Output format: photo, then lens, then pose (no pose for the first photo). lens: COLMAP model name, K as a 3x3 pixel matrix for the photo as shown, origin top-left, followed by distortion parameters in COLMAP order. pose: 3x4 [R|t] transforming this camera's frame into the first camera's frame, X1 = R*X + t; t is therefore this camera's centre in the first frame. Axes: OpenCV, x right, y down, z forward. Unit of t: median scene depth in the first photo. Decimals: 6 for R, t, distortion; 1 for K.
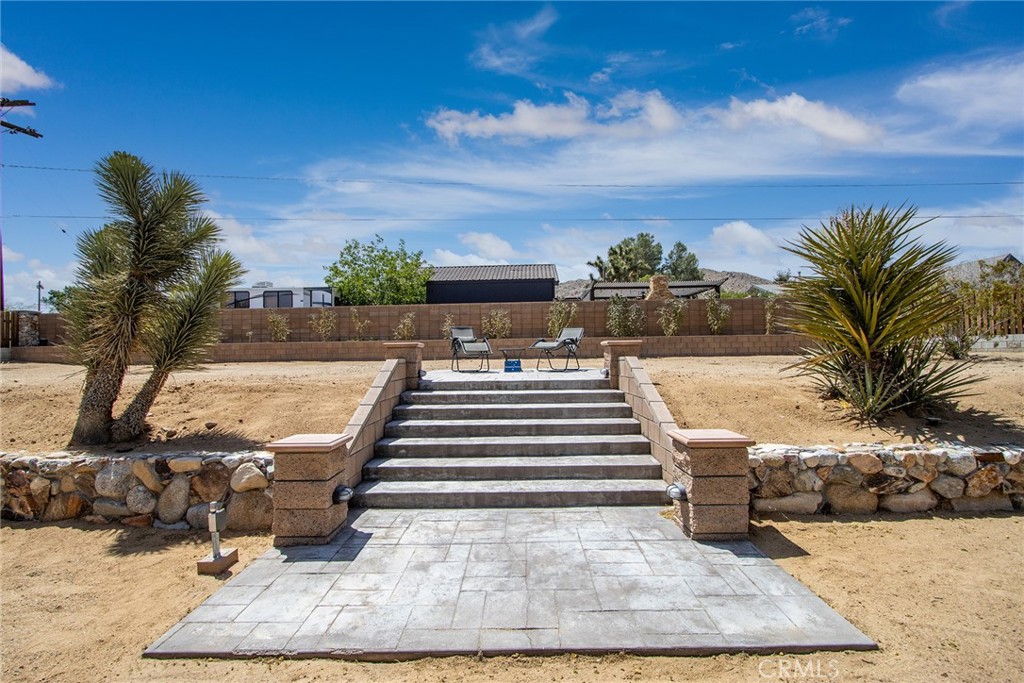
lens RADIAL K [[484.1, 0, 511.8], [0, 484.1, 340.9], [0, 0, 1]] dist [-0.005446, -0.001072]
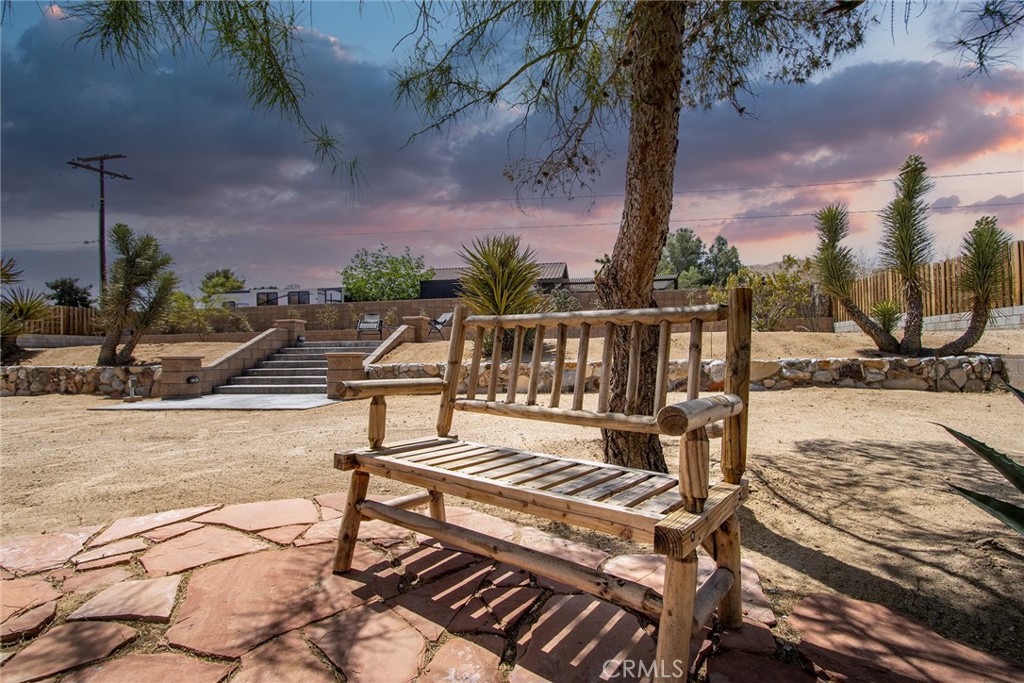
lens RADIAL K [[484.1, 0, 531.3], [0, 484.1, 351.2], [0, 0, 1]] dist [-0.005446, -0.001072]
pose [[0.991796, -0.003433, -0.127785, 1.166700], [0.006753, 0.999651, 0.025555, 0.105812], [0.127653, -0.026208, 0.991473, -0.797877]]
